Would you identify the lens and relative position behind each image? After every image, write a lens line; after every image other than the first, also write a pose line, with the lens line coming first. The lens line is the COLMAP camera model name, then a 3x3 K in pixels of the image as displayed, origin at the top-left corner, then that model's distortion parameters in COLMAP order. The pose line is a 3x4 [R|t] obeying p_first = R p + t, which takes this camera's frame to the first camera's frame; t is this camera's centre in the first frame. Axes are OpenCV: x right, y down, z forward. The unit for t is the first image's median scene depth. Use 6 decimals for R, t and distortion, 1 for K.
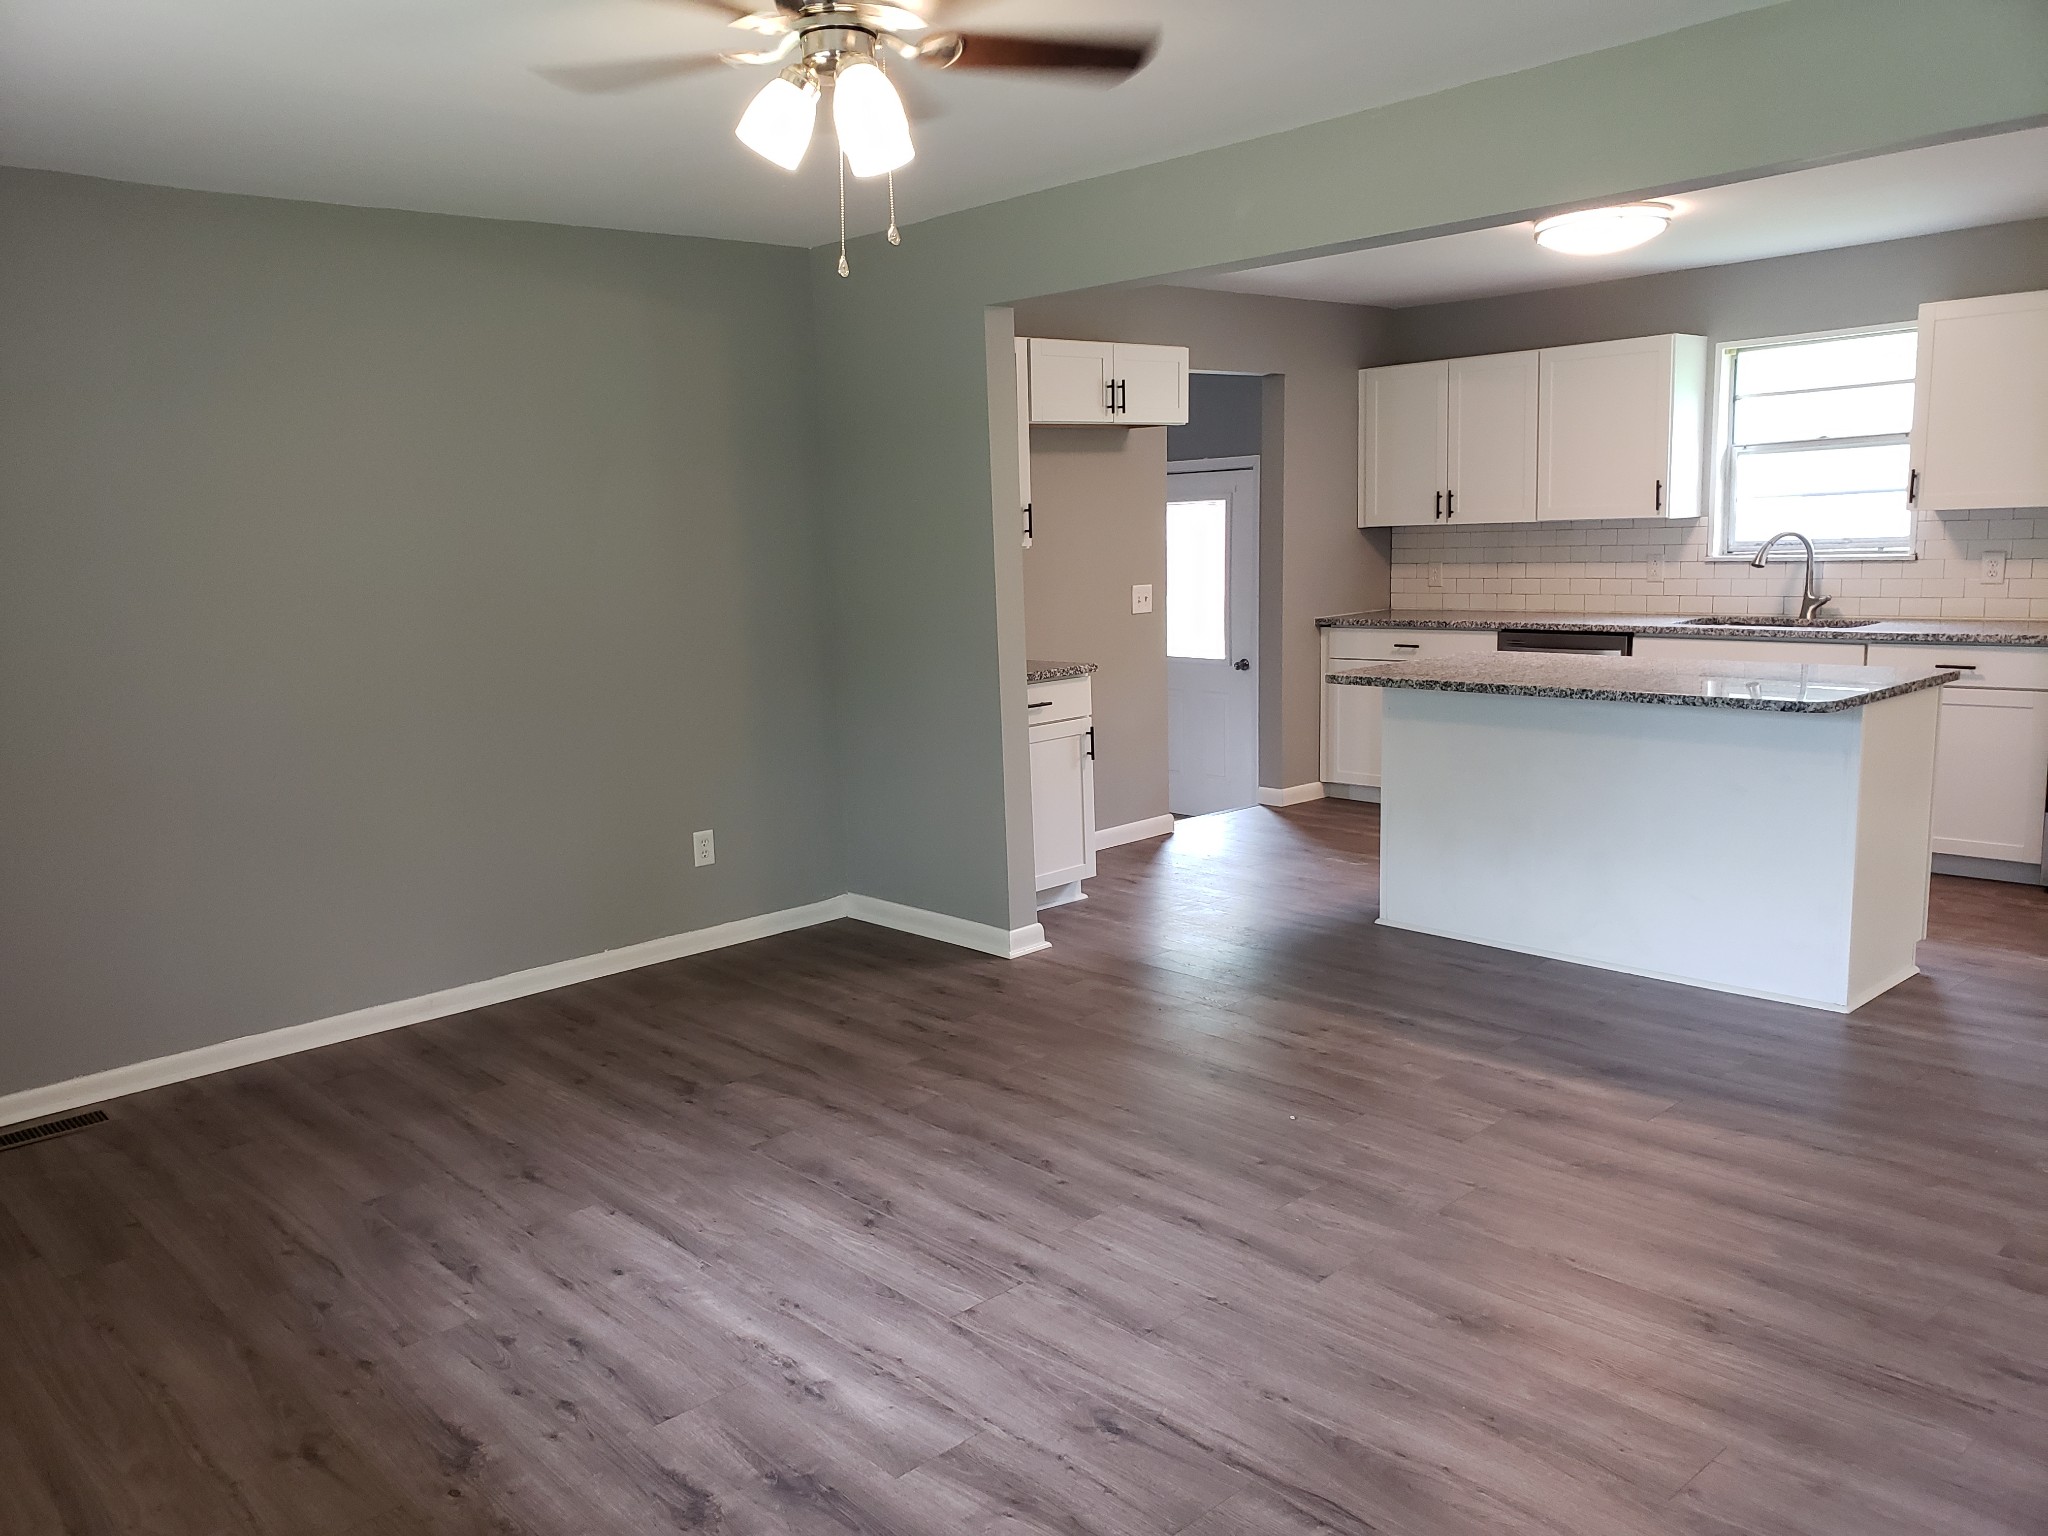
lens RADIAL K [[1612.7, 0, 994.6], [0, 1612.7, 785.5], [0, 0, 1]] dist [0.015778, 0.008570]
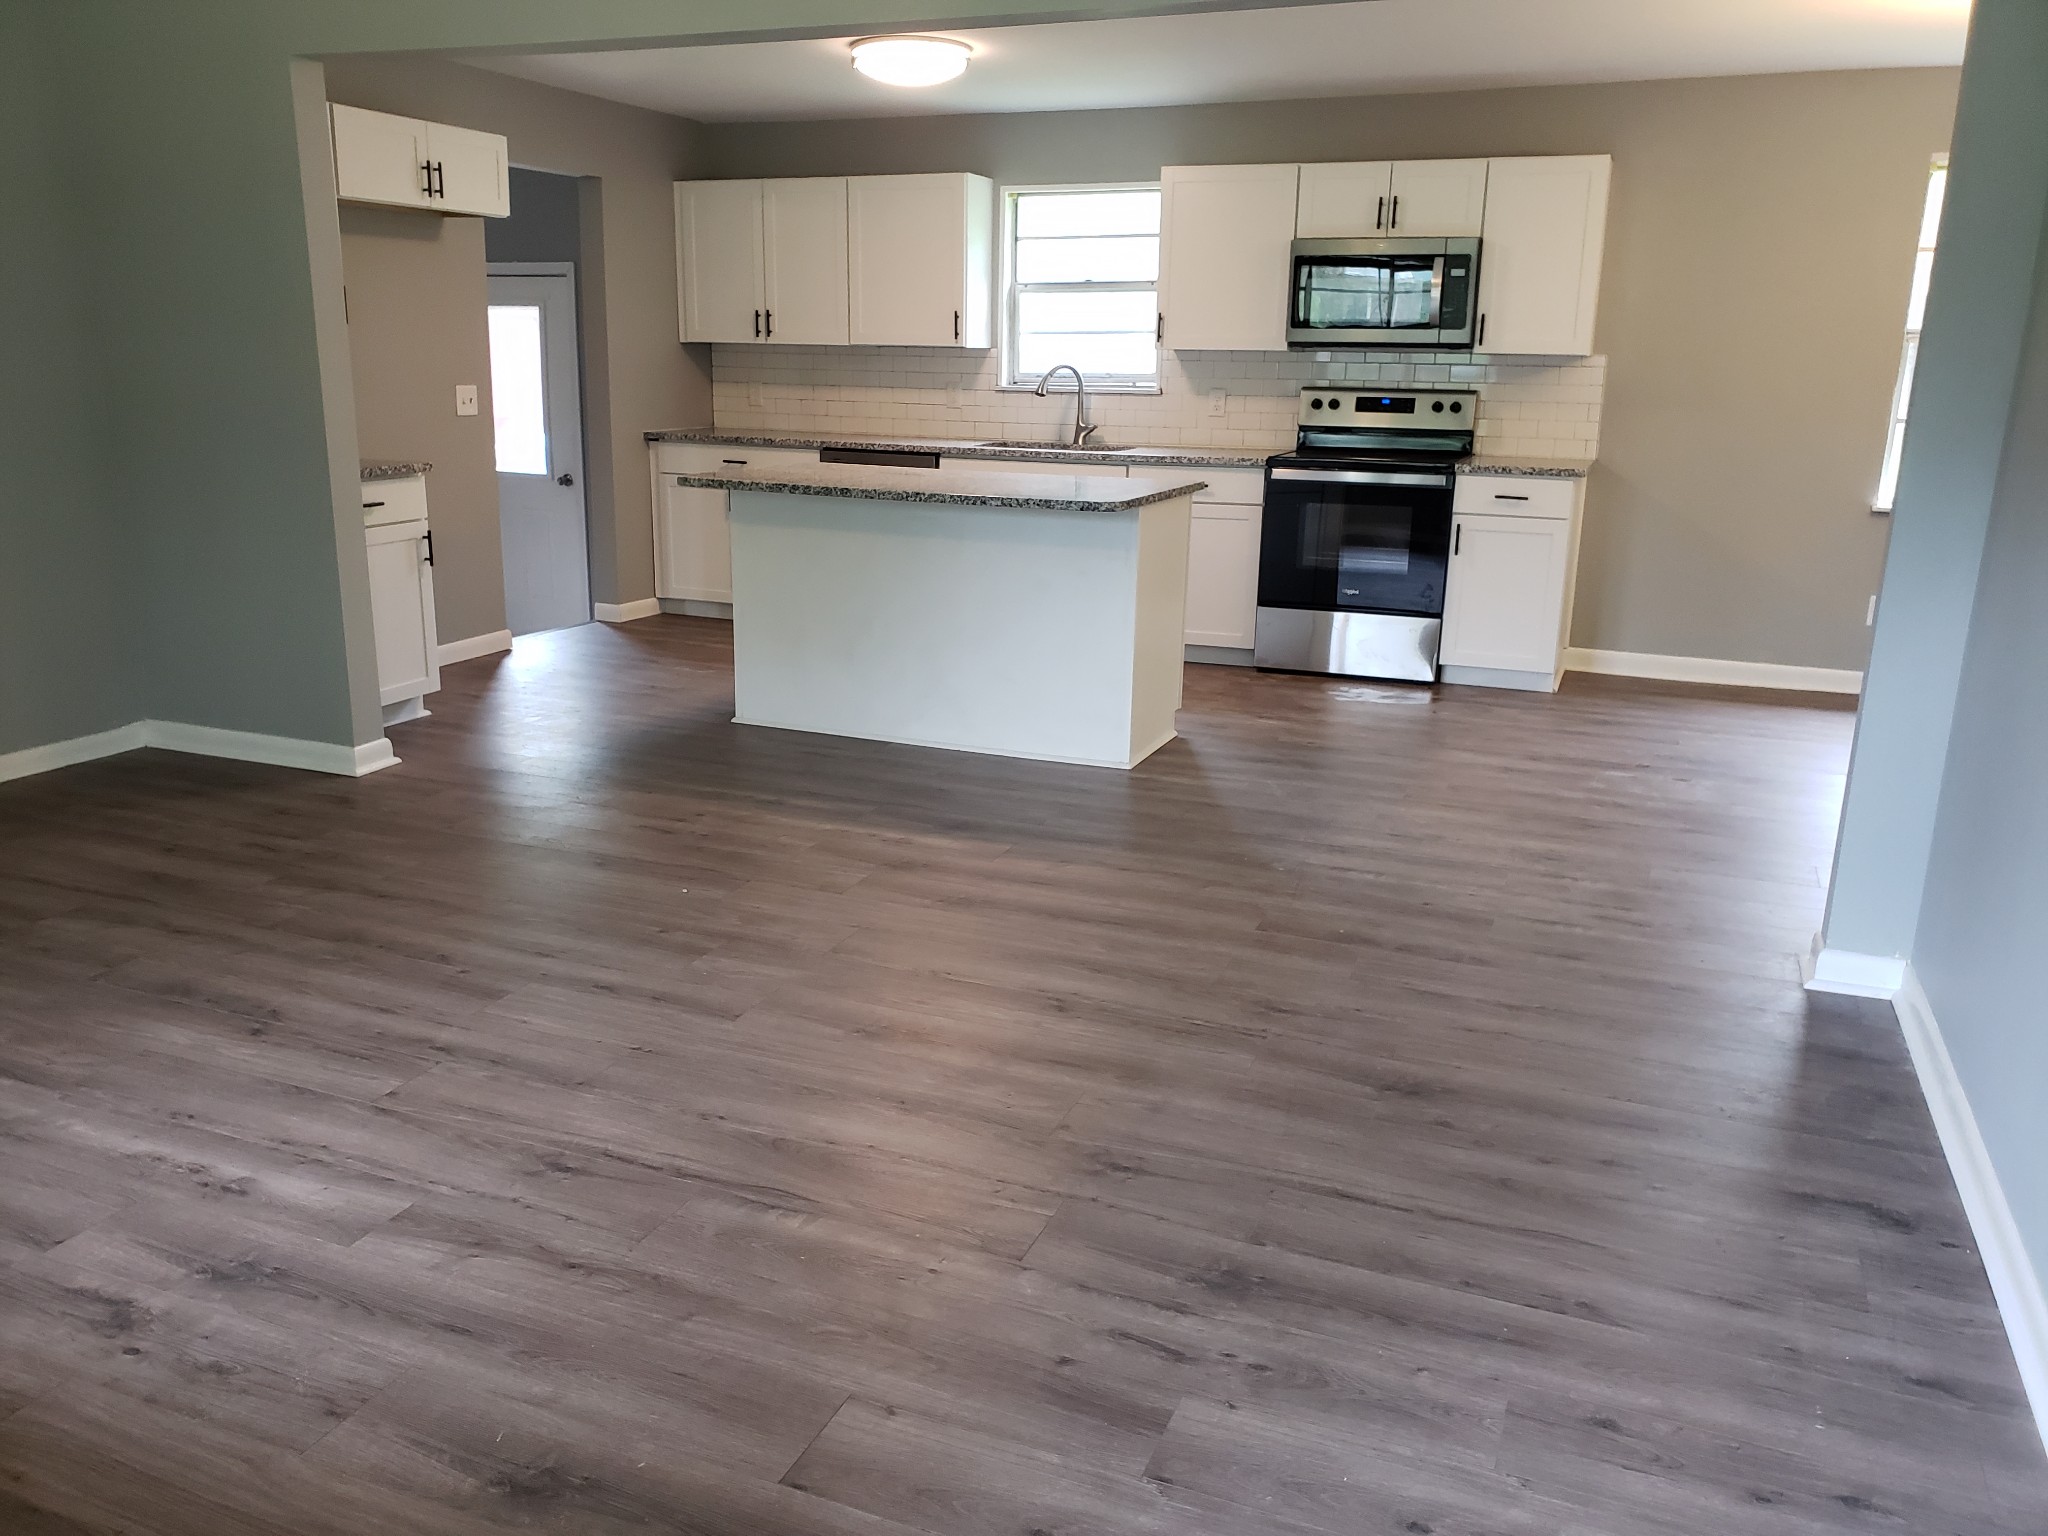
lens RADIAL K [[1599.8, 0, 1001.5], [0, 1599.8, 763.2], [0, 0, 1]] dist [0.121974, -0.214295]
pose [[0.905880, -0.057015, 0.419680, -0.050577], [0.021841, 0.995868, 0.088149, 0.027735], [-0.422971, -0.070686, 0.903382, -0.023760]]
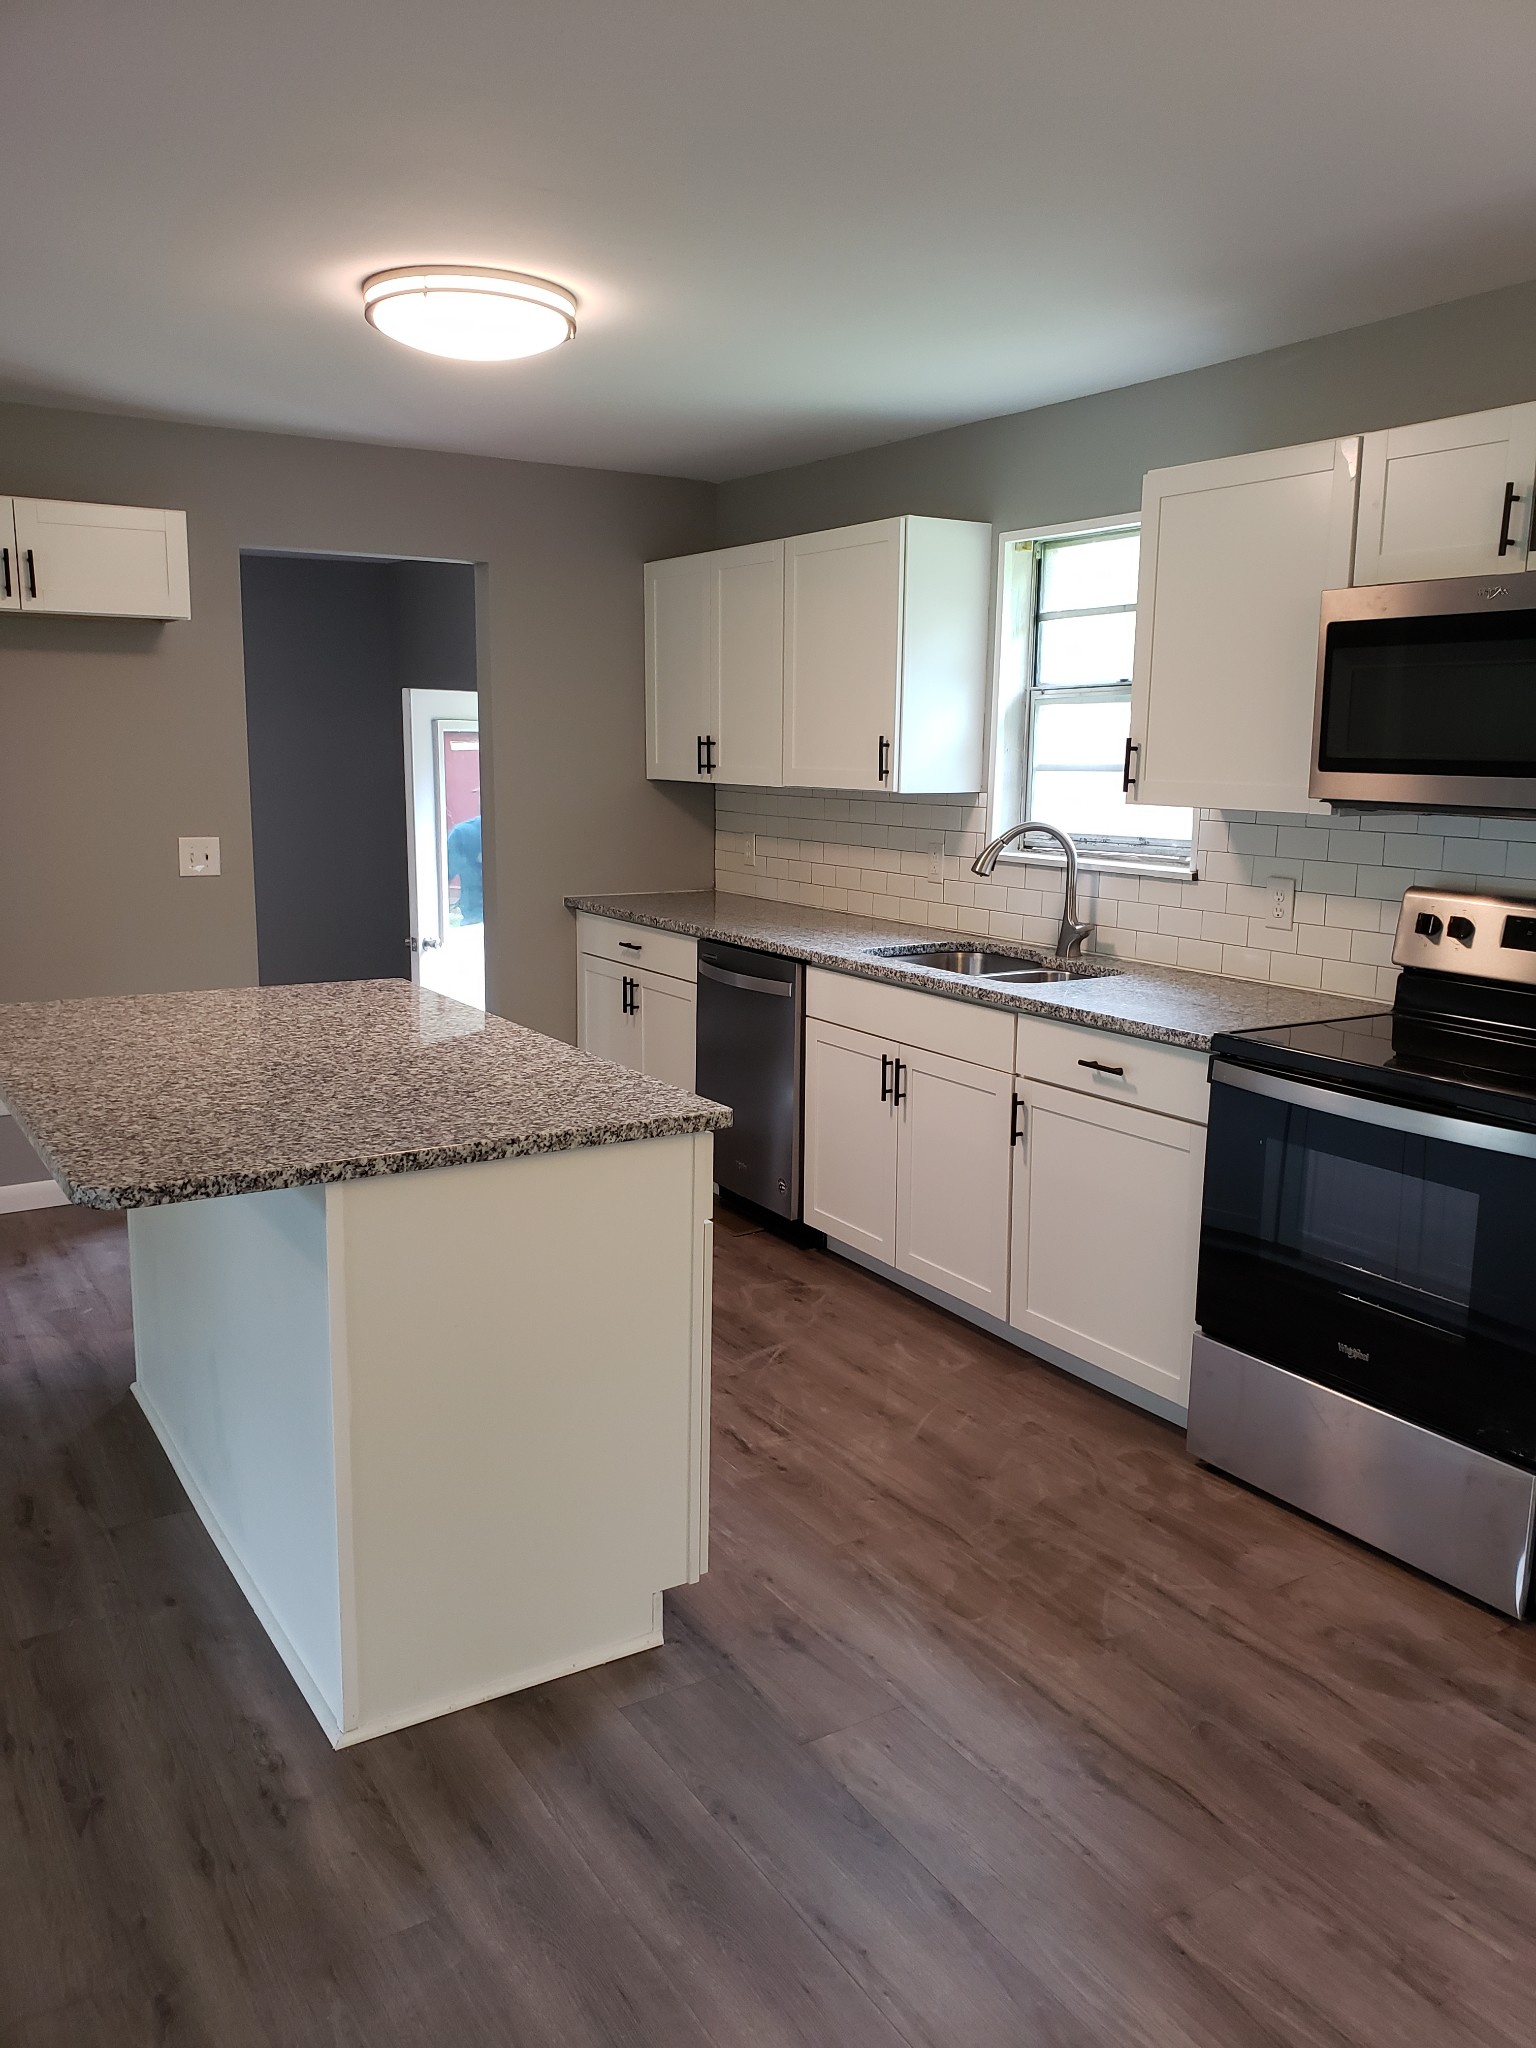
lens RADIAL K [[1580.0, 0, 768.4], [0, 1580.0, 1025.7], [0, 0, 1]] dist [0.118067, -0.177092]
pose [[0.982259, 0.080127, -0.169549, 0.679454], [-0.077410, 0.996743, 0.022585, -0.110062], [0.170807, -0.009059, 0.985263, 0.467339]]
